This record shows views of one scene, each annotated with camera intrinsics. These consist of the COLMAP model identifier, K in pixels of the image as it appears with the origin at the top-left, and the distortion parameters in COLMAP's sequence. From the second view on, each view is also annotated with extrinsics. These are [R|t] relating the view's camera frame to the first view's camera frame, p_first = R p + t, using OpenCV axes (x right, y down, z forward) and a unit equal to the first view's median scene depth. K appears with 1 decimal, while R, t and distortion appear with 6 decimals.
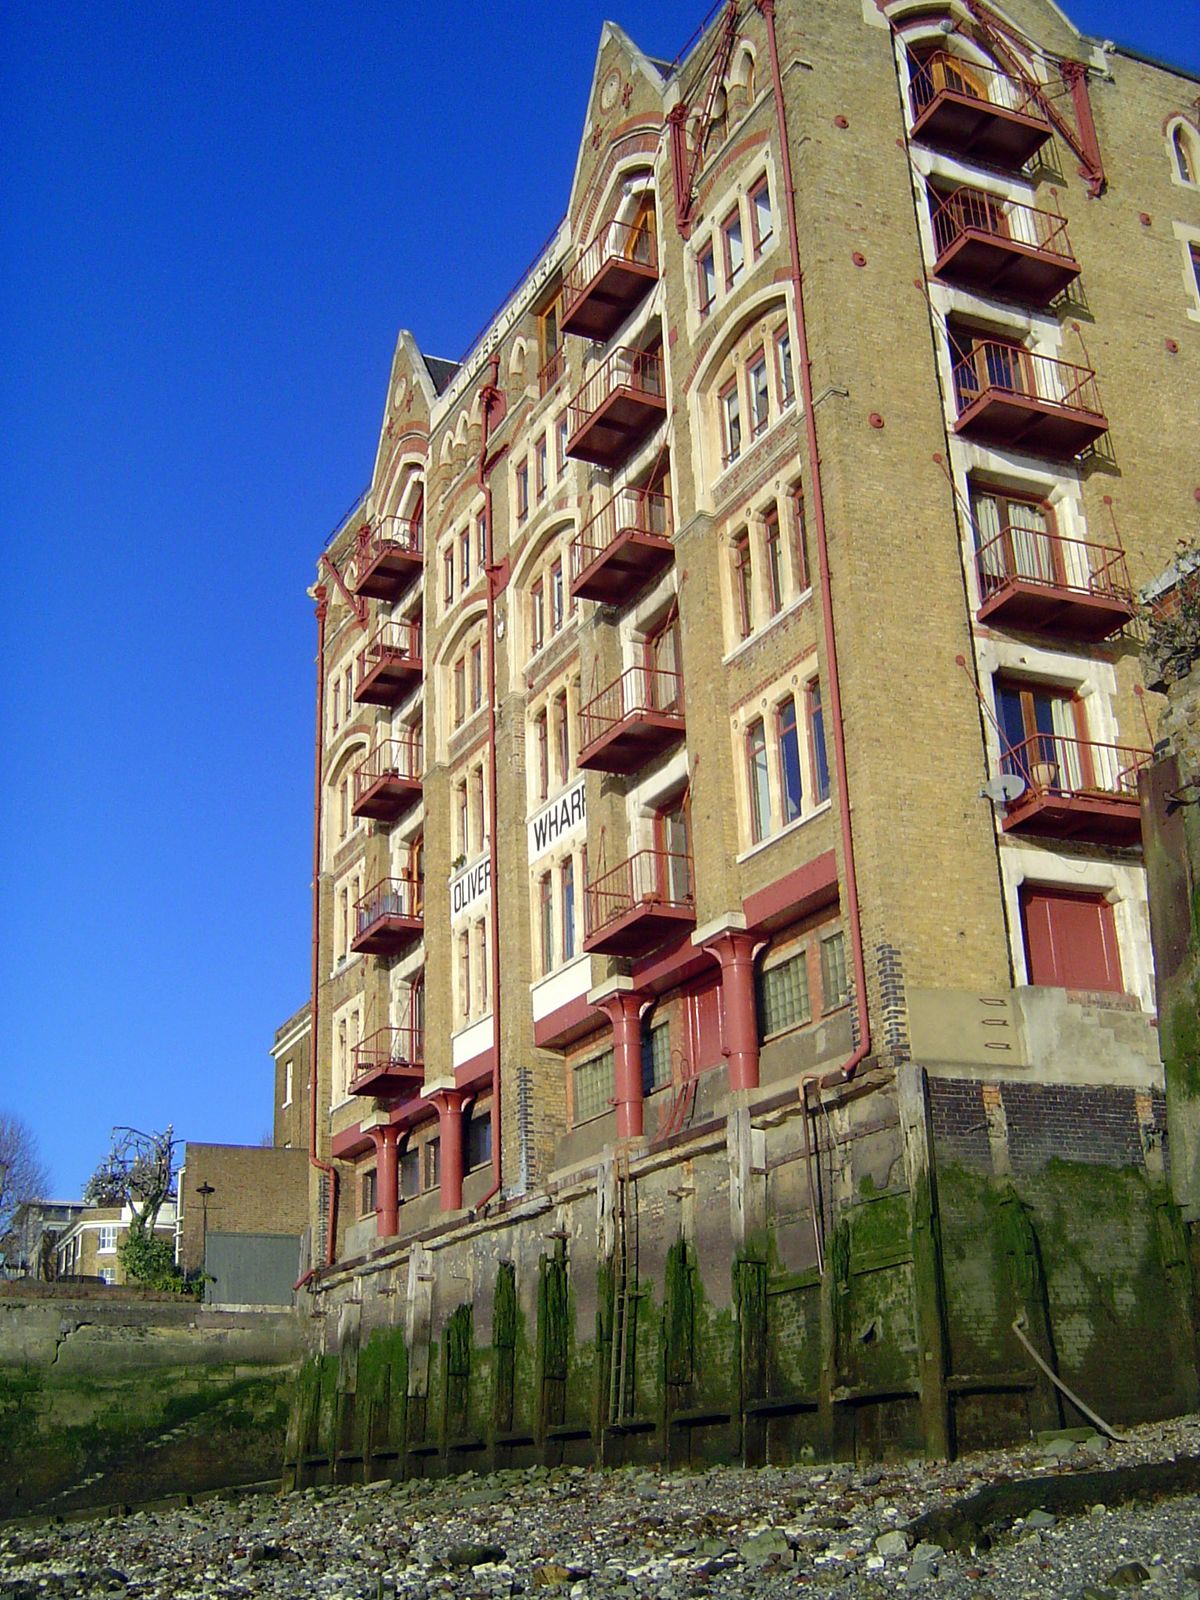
lens RADIAL K [[1792.4, 0, 600.0], [0, 1792.4, 800.0], [0, 0, 1]] dist [-0.133352, -0.026664]
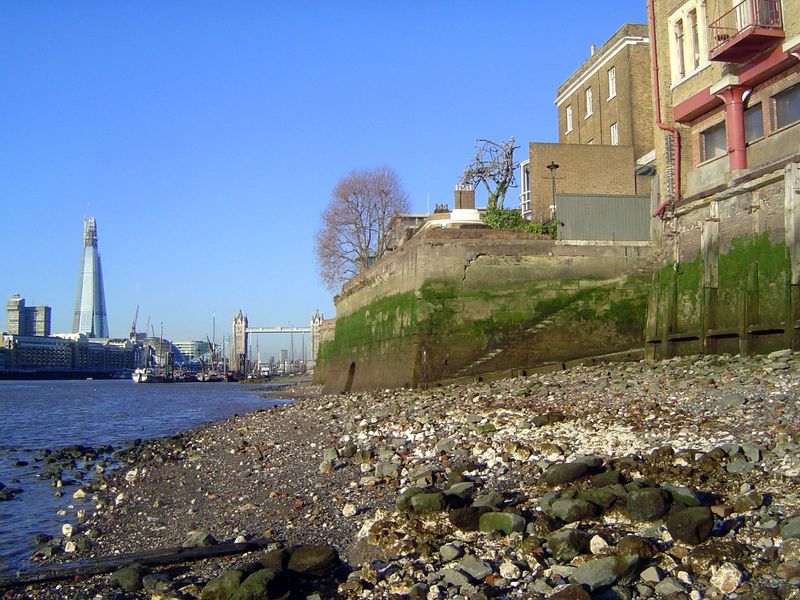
lens RADIAL K [[896.2, 0, 400.0], [0, 896.2, 300.0], [0, 0, 1]] dist [-0.133352, -0.026664]
pose [[0.959685, 0.004997, -0.281035, -0.149111], [0.080074, 0.953551, 0.290394, 0.108964], [0.269432, -0.301191, 0.914708, 0.263583]]
